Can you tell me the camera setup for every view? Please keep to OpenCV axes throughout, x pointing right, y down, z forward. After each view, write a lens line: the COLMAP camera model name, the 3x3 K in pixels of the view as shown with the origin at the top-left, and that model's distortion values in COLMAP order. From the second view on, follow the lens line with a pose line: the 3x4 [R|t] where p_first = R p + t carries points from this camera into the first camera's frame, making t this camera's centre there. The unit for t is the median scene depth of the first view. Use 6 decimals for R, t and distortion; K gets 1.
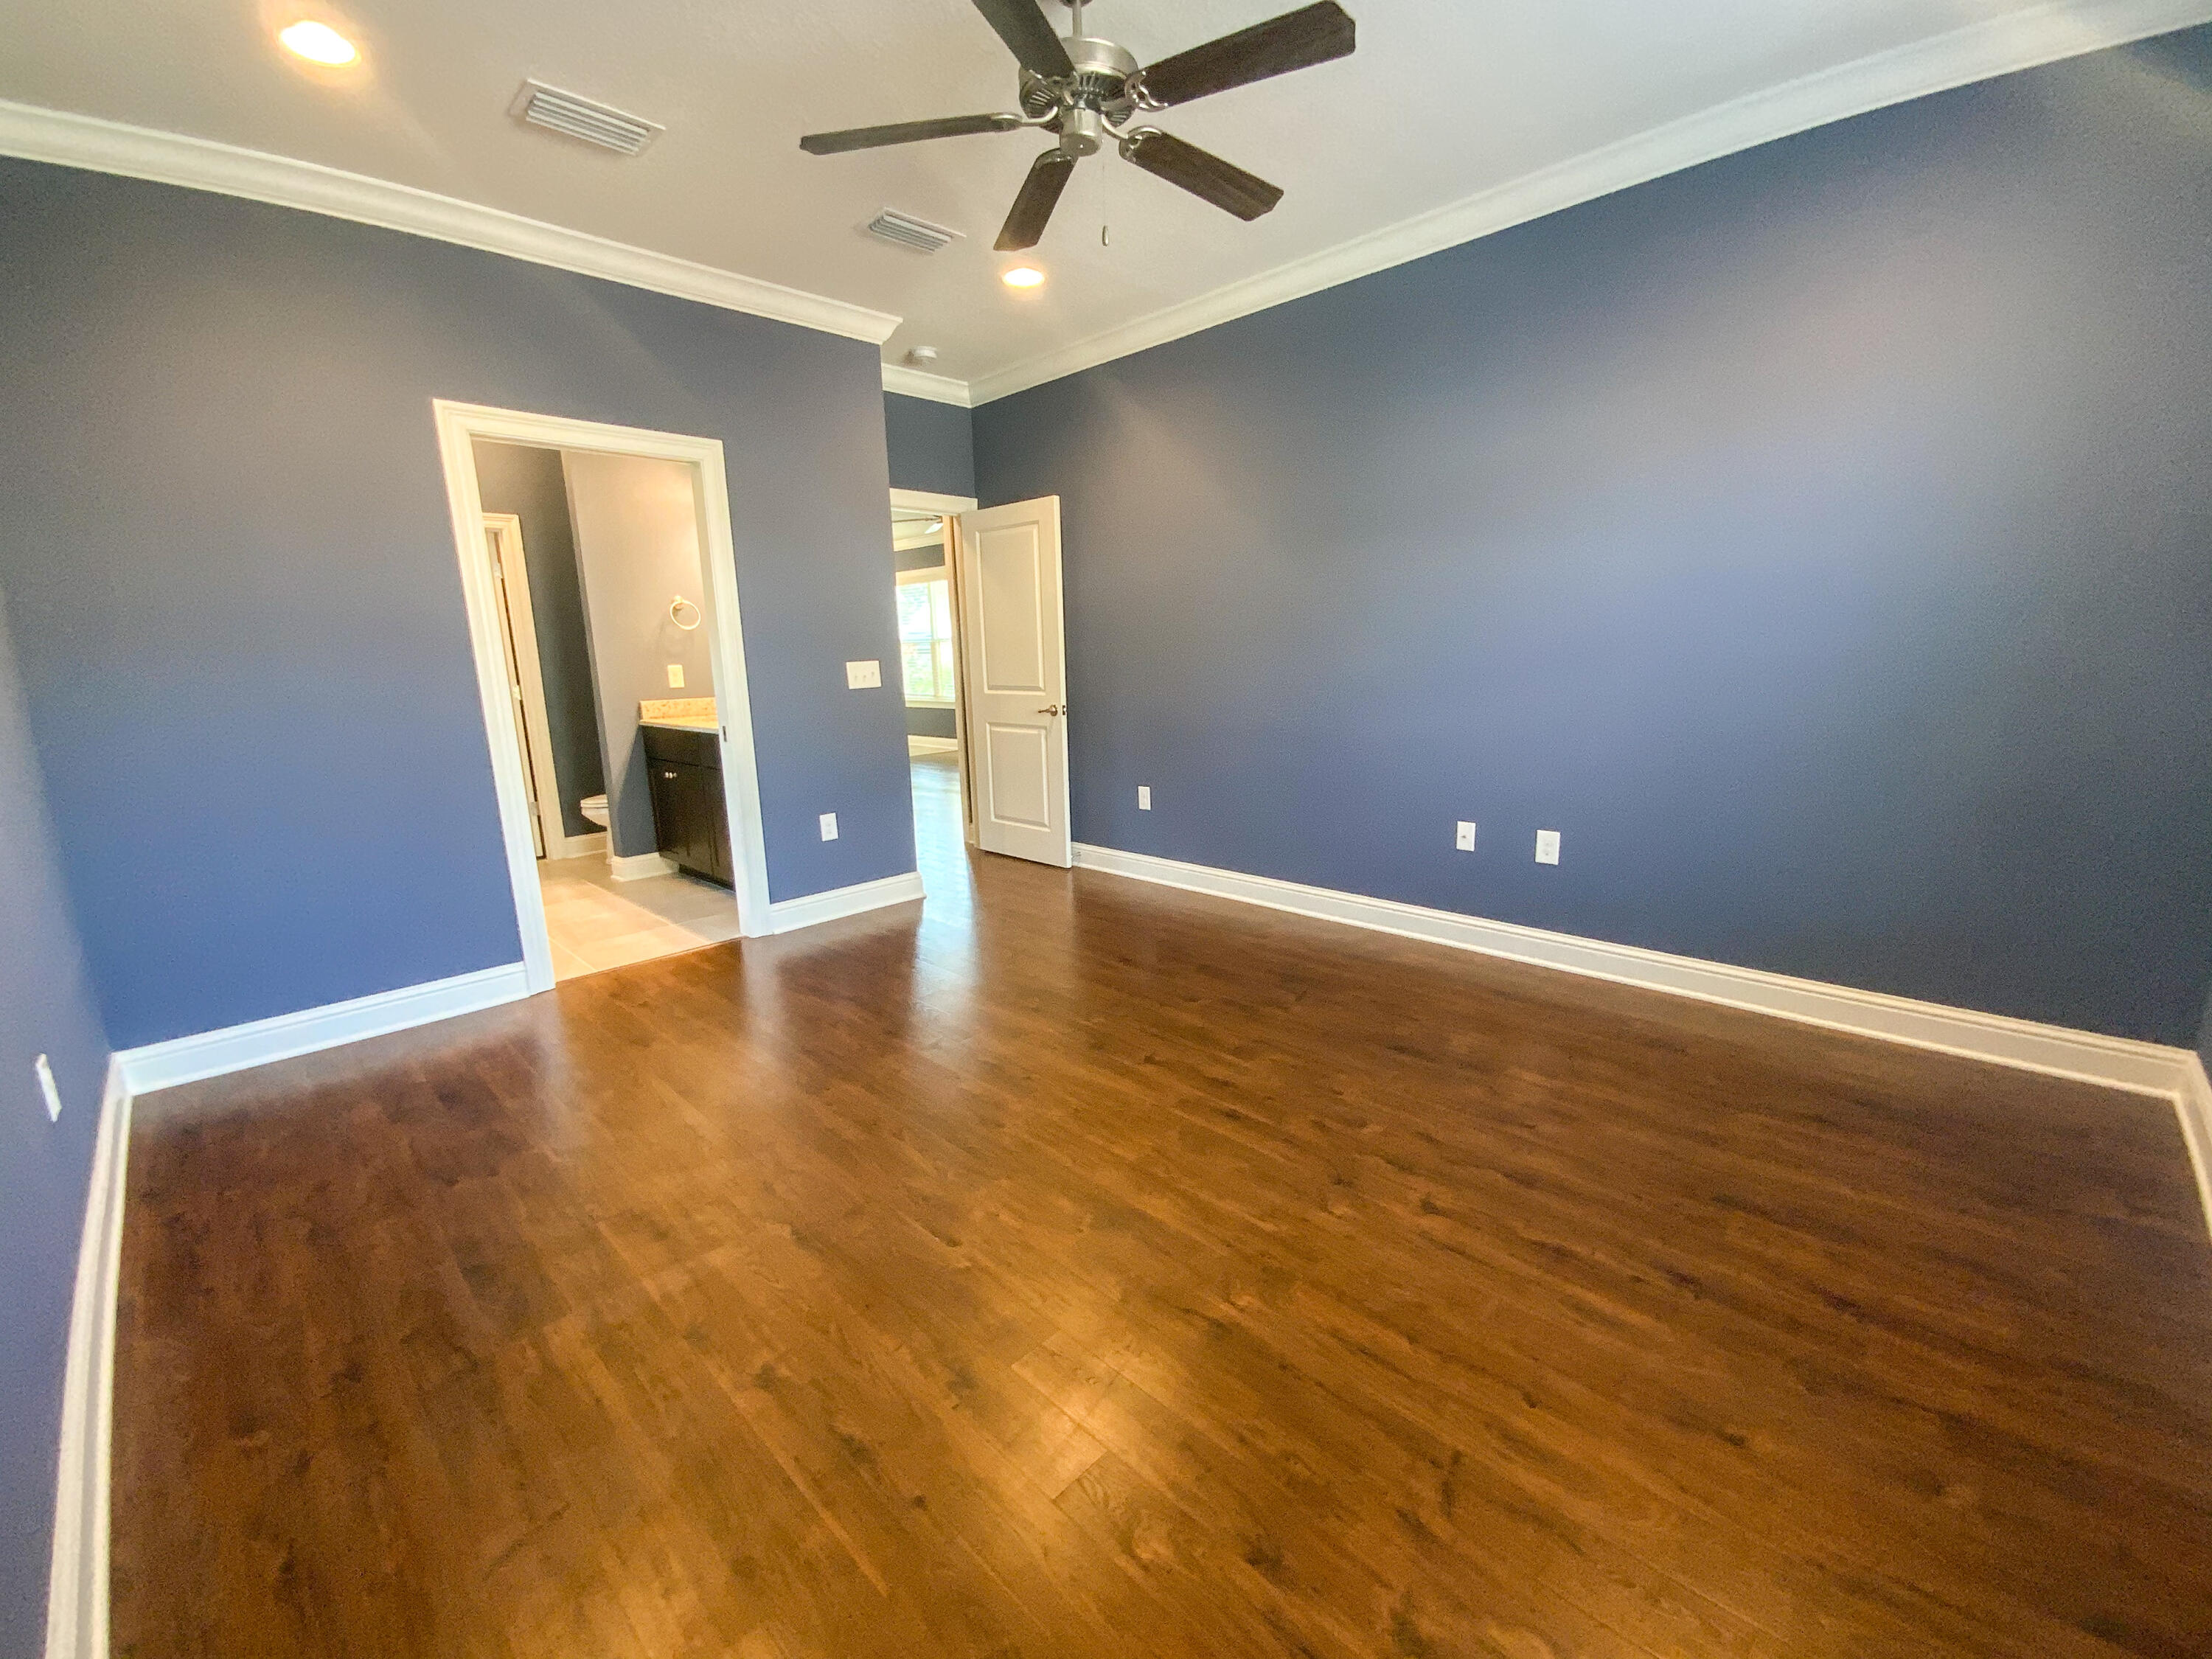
lens RADIAL K [[916.9, 0, 1103.8], [0, 916.9, 835.3], [0, 0, 1]] dist [-0.000163, -0.000366]
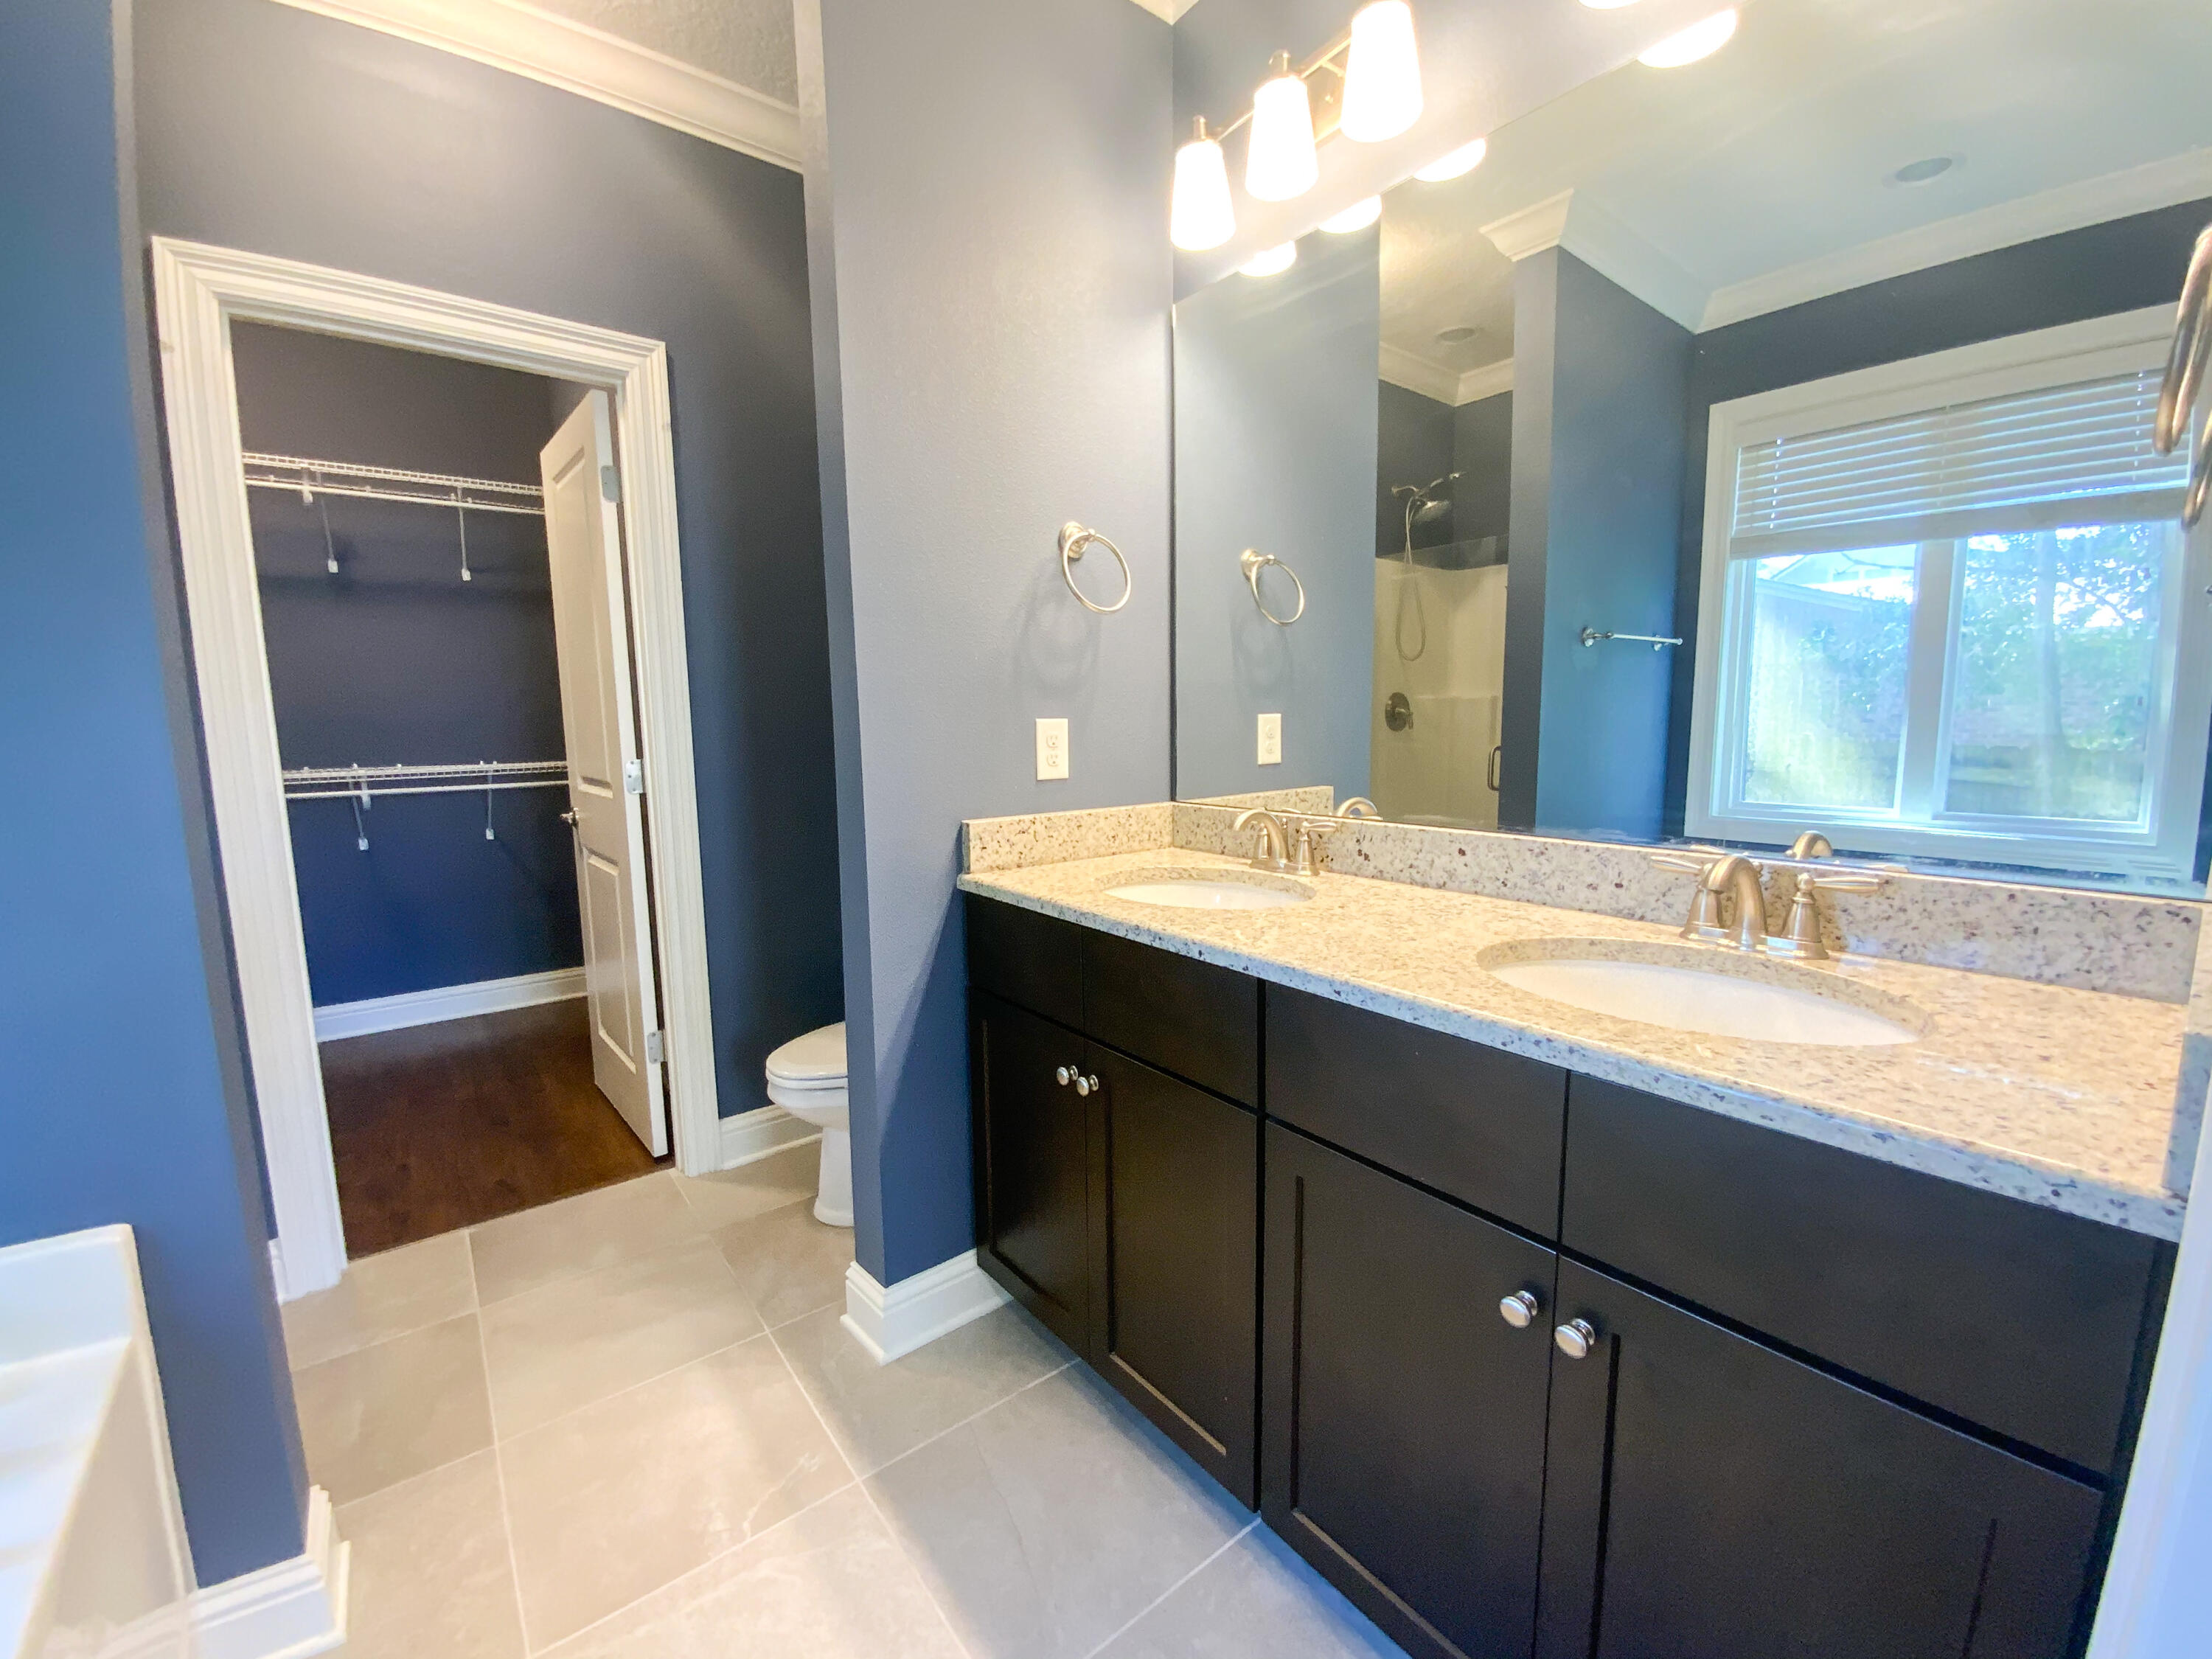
lens RADIAL K [[916.9, 0, 1103.8], [0, 916.9, 835.3], [0, 0, 1]] dist [-0.000163, -0.000366]
pose [[0.992945, 0.033287, -0.113810, -0.407290], [-0.040588, 0.997222, -0.062453, -0.118947], [0.111415, 0.066631, 0.991538, 0.657082]]
